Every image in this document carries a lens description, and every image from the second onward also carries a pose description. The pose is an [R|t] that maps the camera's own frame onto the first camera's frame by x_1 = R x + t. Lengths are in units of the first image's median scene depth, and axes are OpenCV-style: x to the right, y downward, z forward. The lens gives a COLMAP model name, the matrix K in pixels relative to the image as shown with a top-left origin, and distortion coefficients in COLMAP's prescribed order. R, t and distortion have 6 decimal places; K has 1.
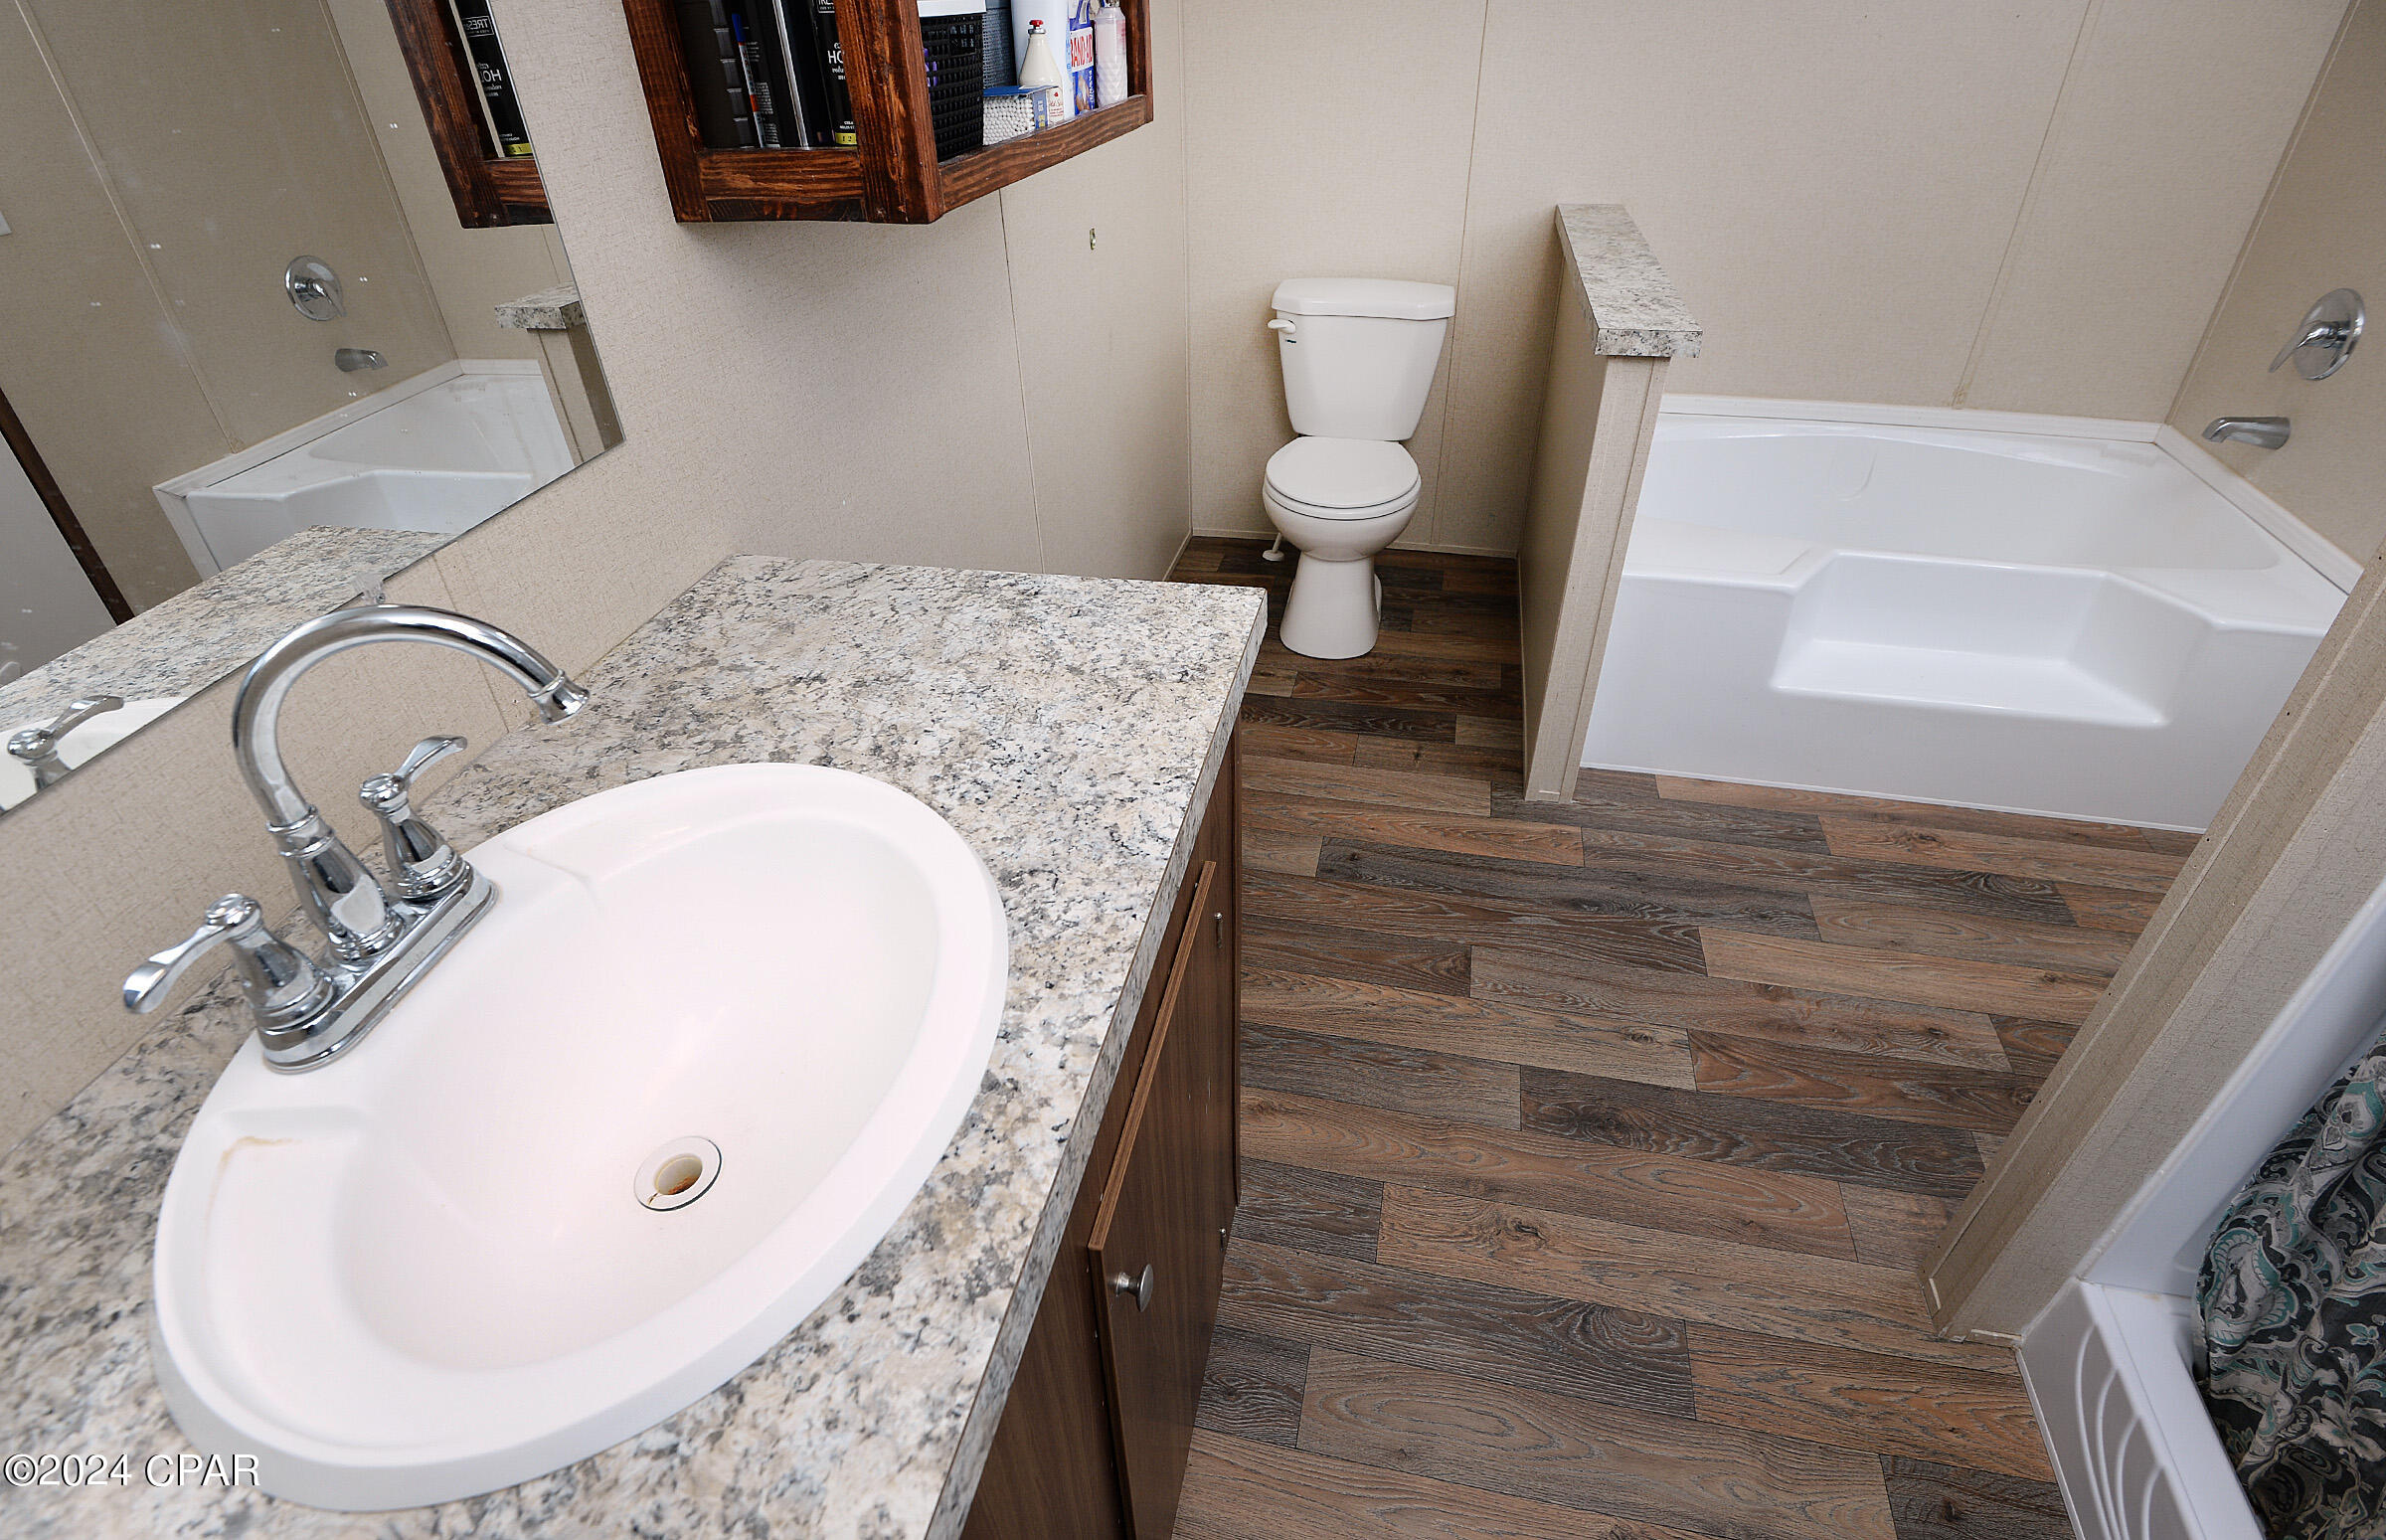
lens RADIAL K [[1120.9, 0, 1183.0], [0, 1120.9, 776.5], [0, 0, 1]] dist [0.006546, -0.041758]
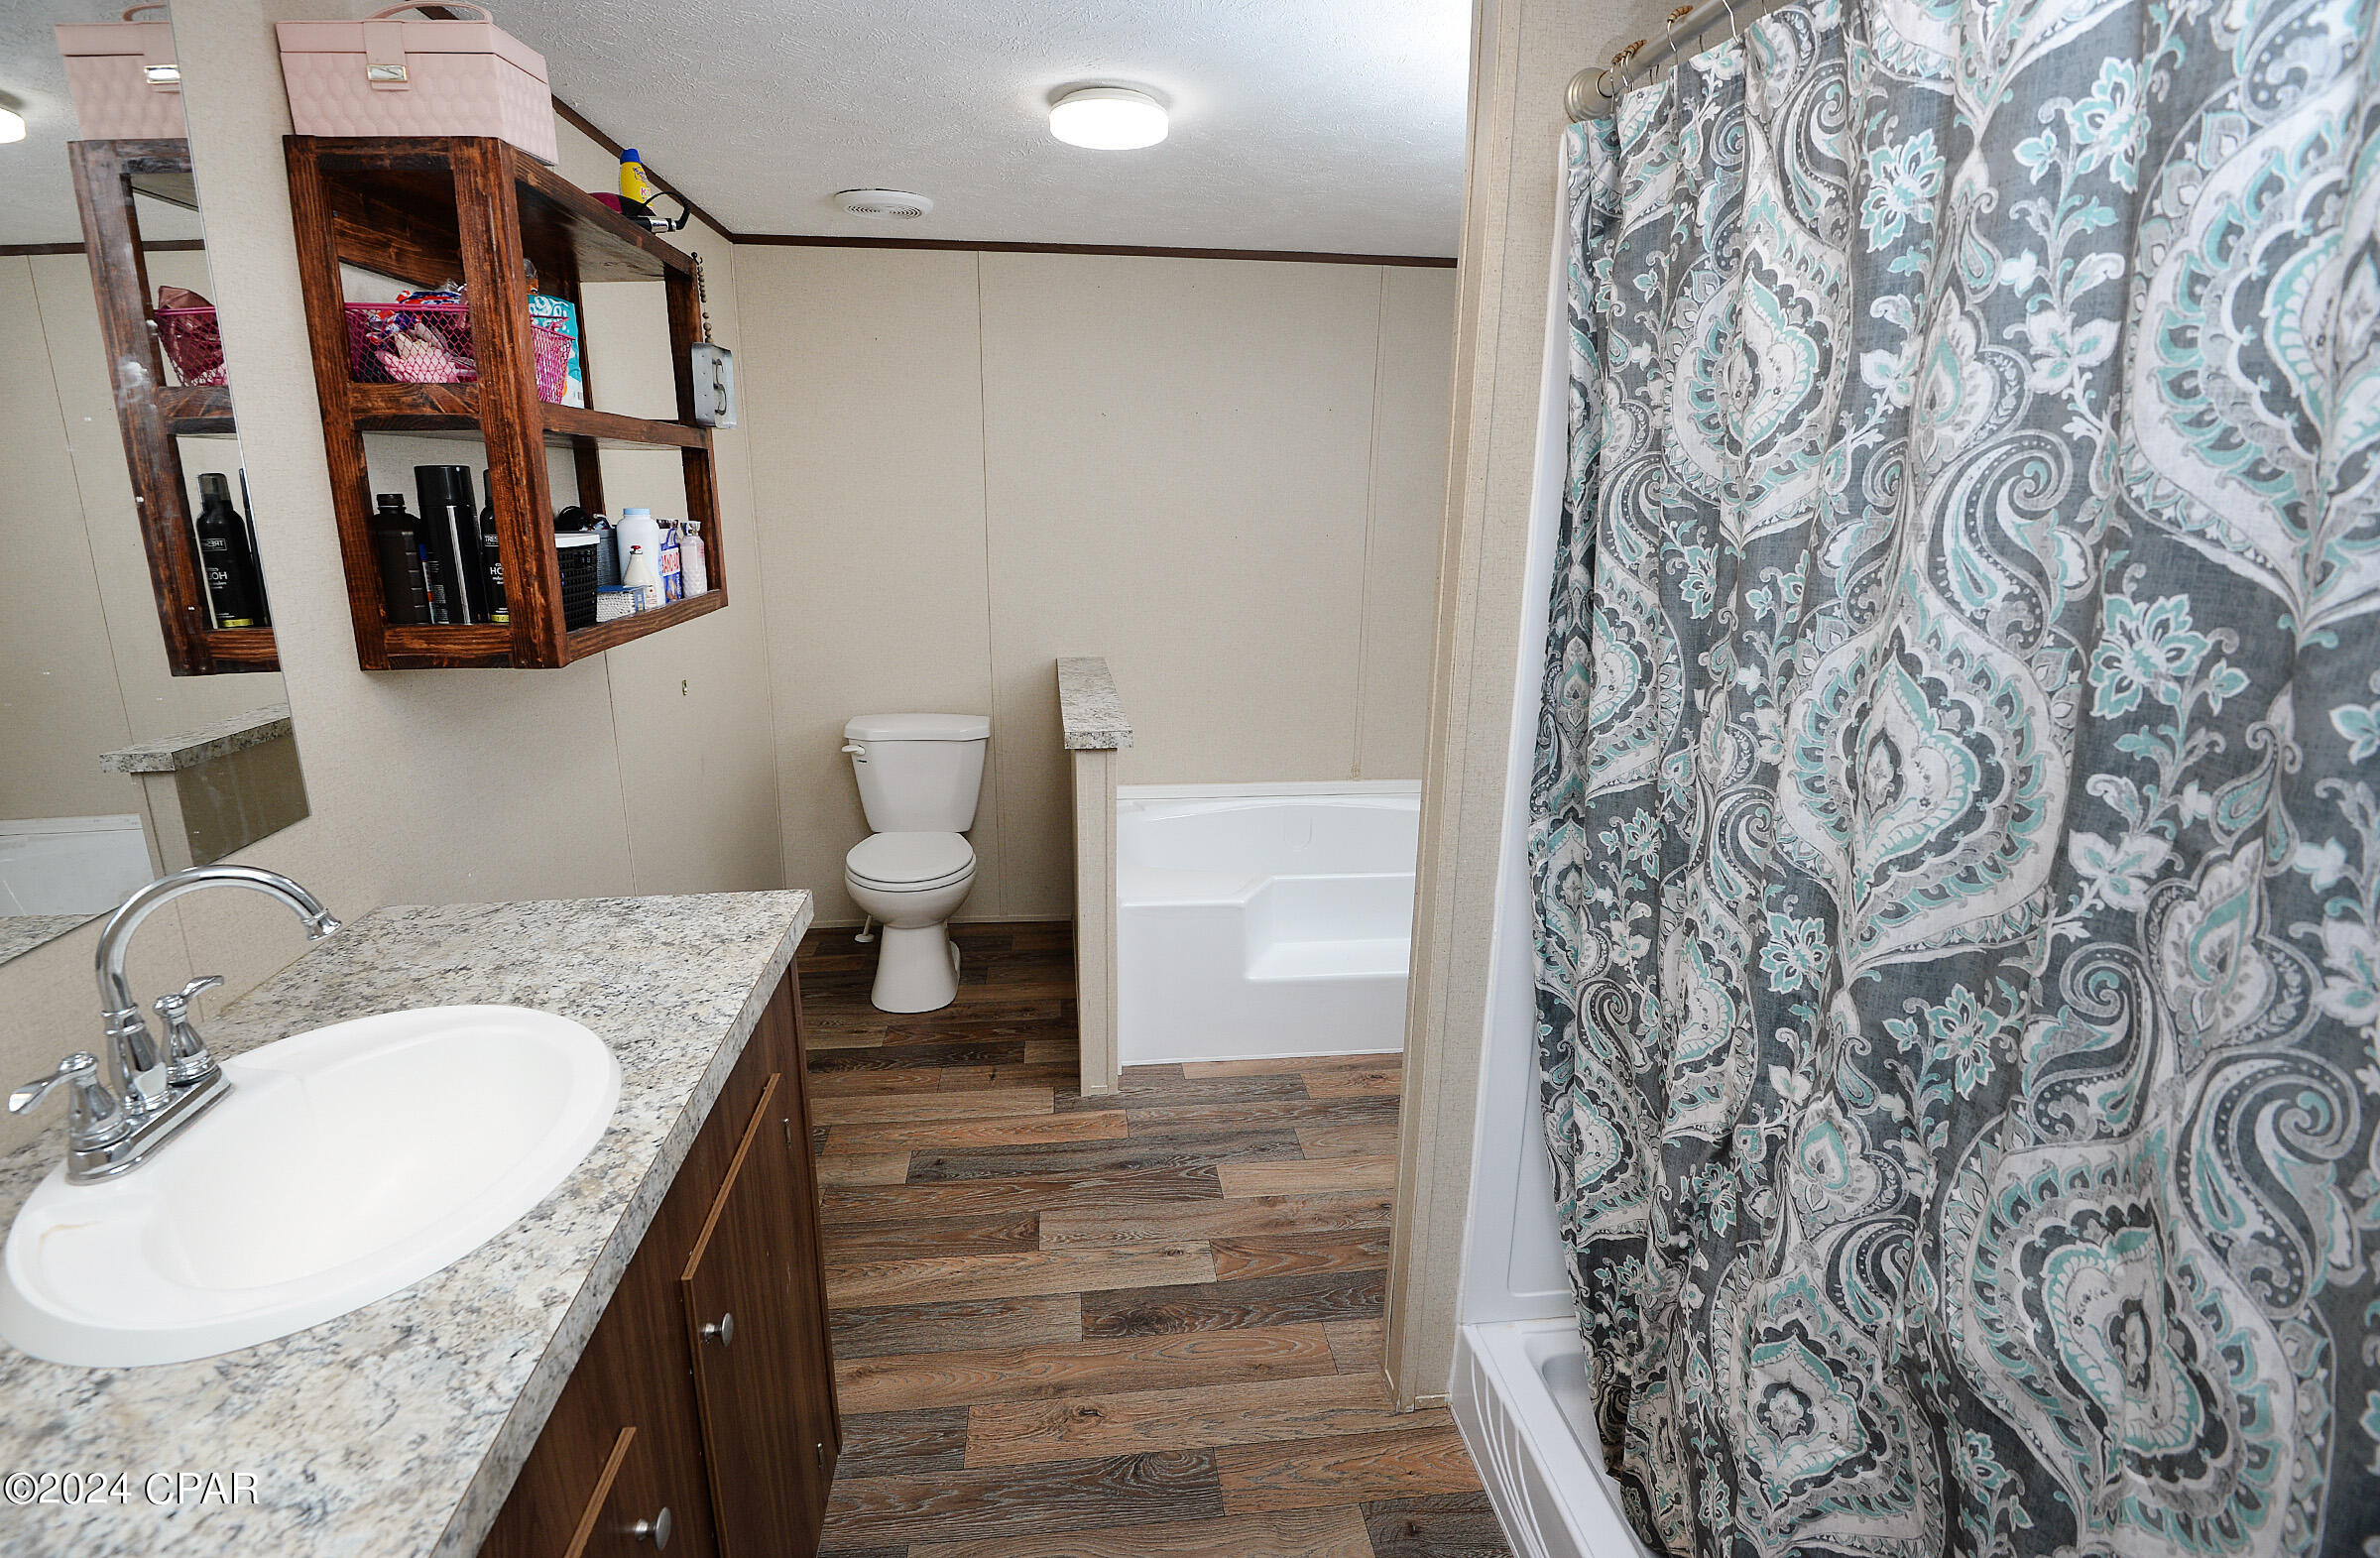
lens RADIAL K [[1118.0, 0, 1183.9], [0, 1118.0, 777.6], [0, 0, 1]] dist [-0.007693, -0.024407]
pose [[0.942219, -0.049889, 0.331261, 0.040859], [0.167169, 0.926949, -0.335886, 0.189250], [-0.290305, 0.371855, 0.881729, -0.337644]]
